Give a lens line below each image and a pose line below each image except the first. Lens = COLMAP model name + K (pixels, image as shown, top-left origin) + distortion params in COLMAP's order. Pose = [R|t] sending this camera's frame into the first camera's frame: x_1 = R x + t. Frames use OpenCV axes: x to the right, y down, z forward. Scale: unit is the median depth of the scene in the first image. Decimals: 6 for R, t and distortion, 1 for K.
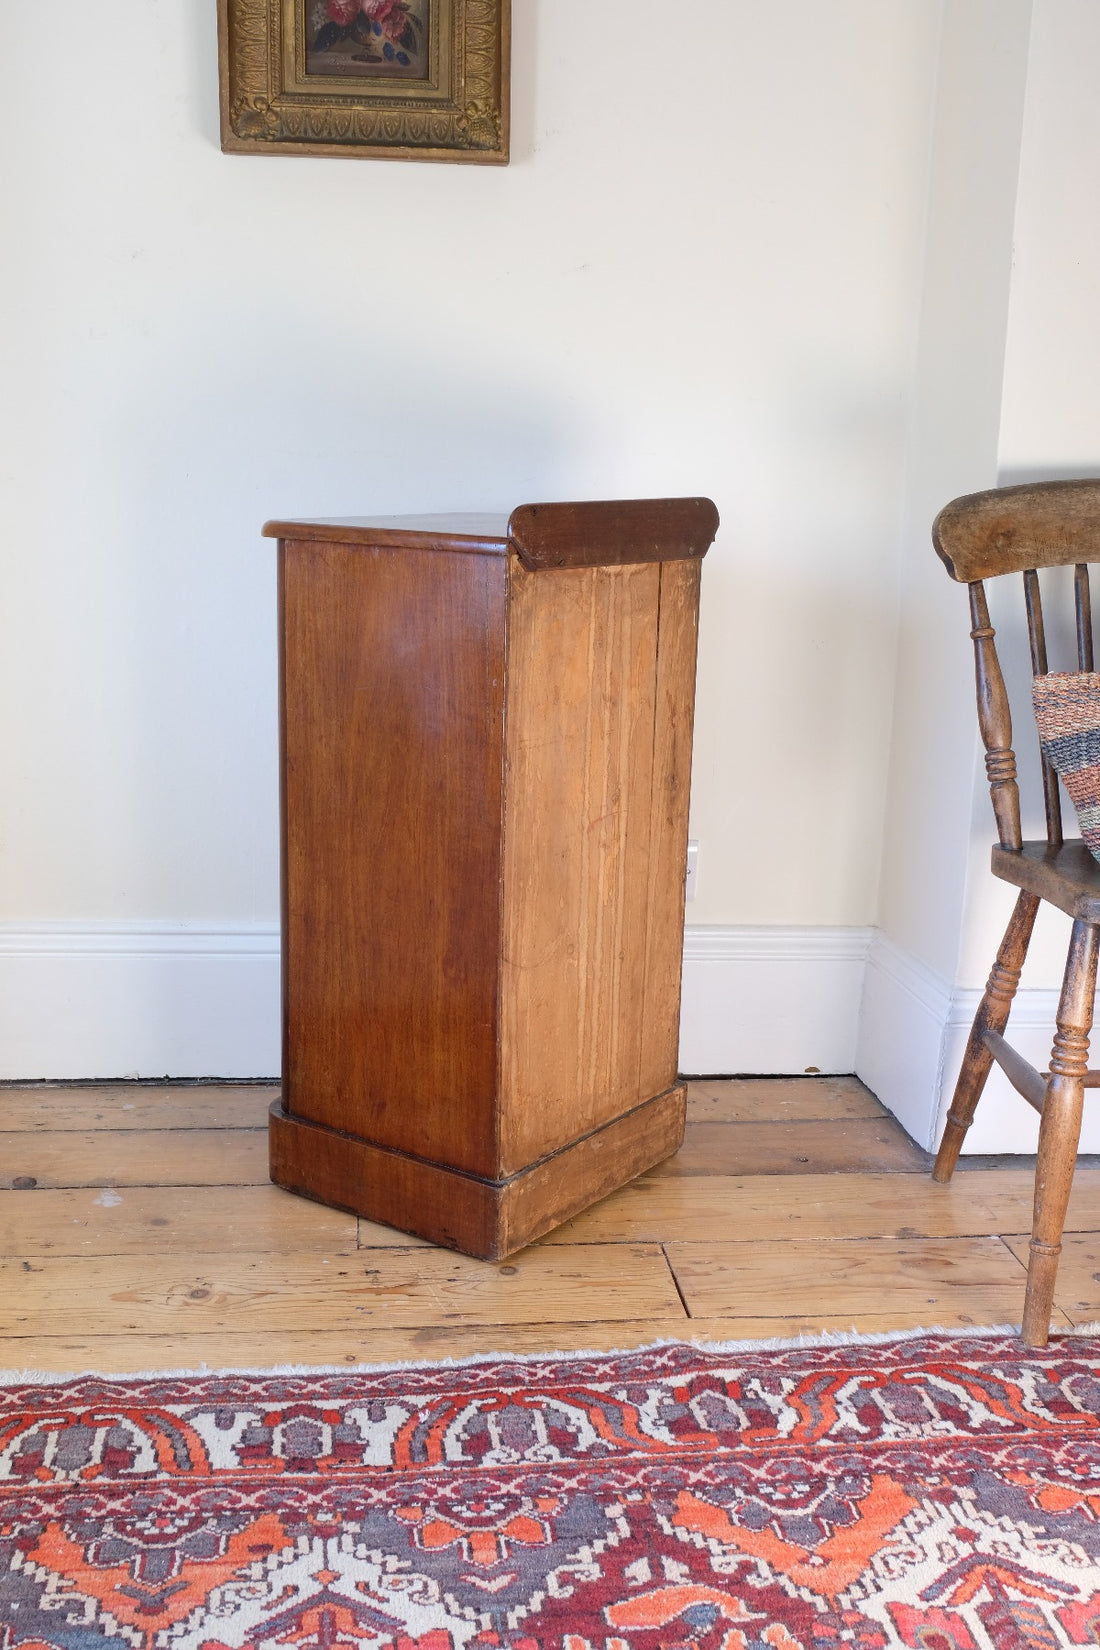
lens RADIAL K [[1839.9, 0, 546.4], [0, 1839.9, 863.7], [0, 0, 1]] dist [-0.014158, 0.040253]
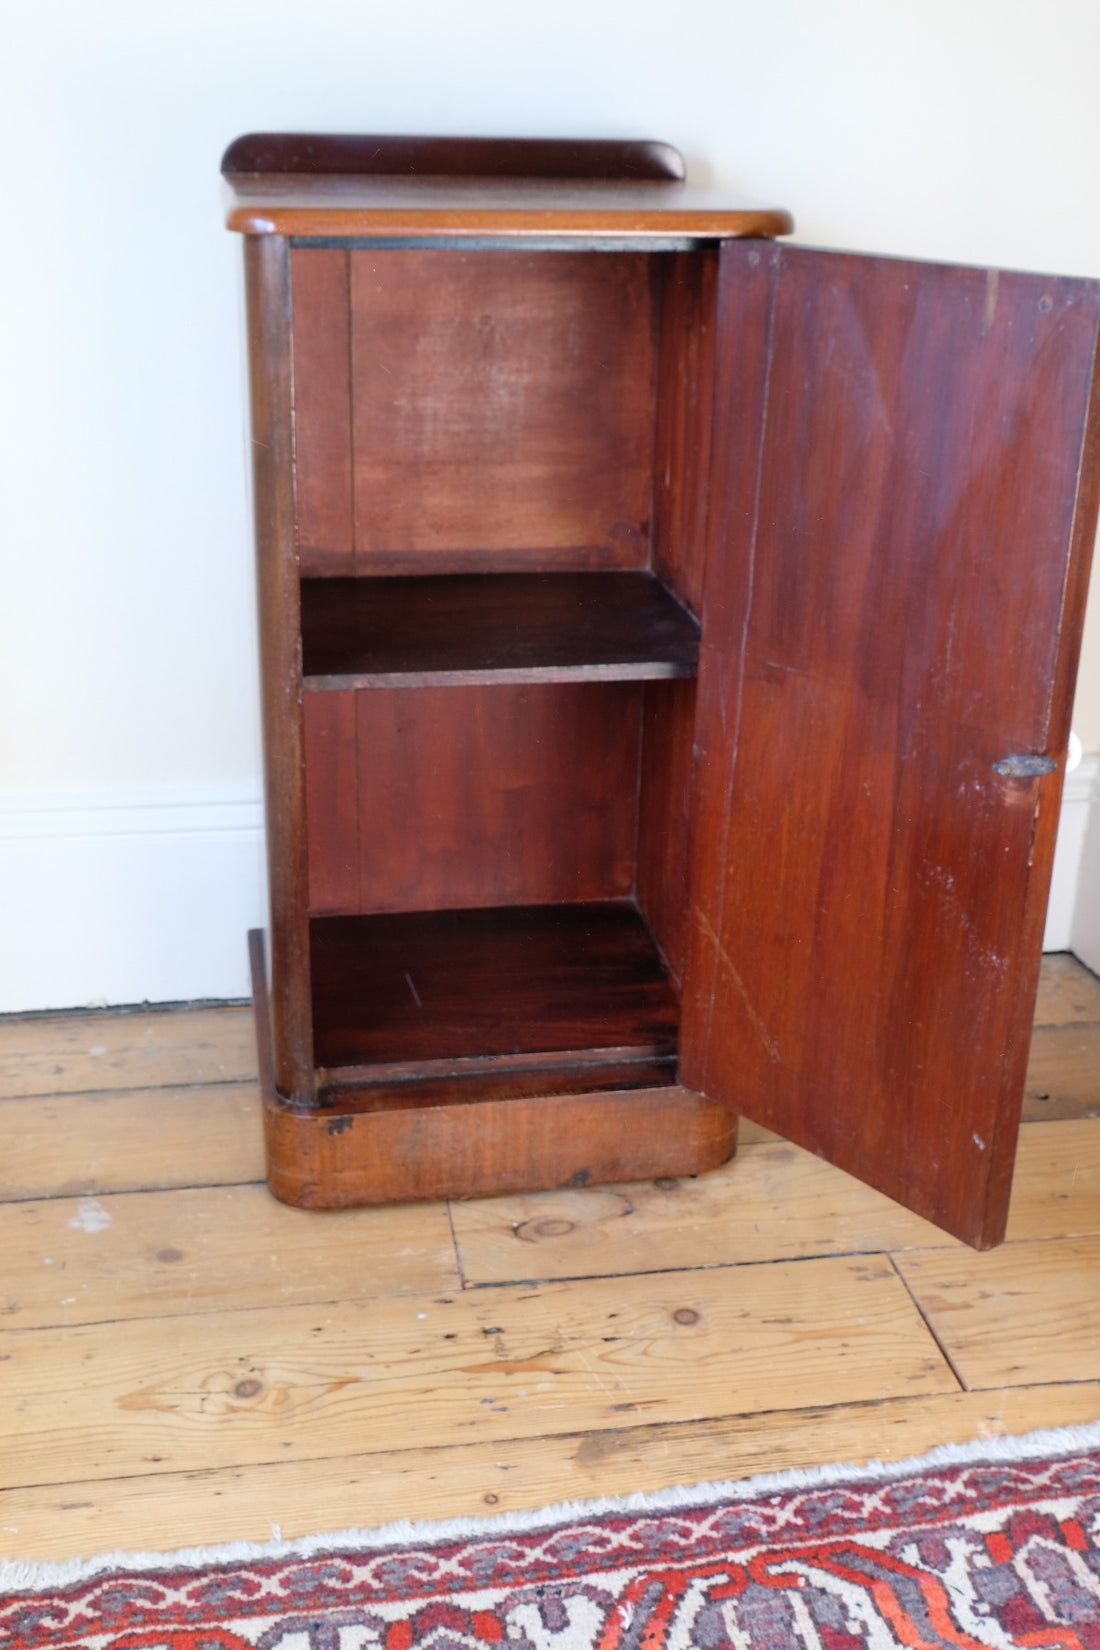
lens RADIAL K [[1839.9, 0, 546.4], [0, 1839.9, 863.7], [0, 0, 1]] dist [-0.014158, 0.040253]
pose [[0.997722, -0.038095, 0.055665, -0.117996], [0.027902, 0.984421, 0.173602, -0.077954], [-0.061412, -0.171653, 0.983241, 0.387574]]
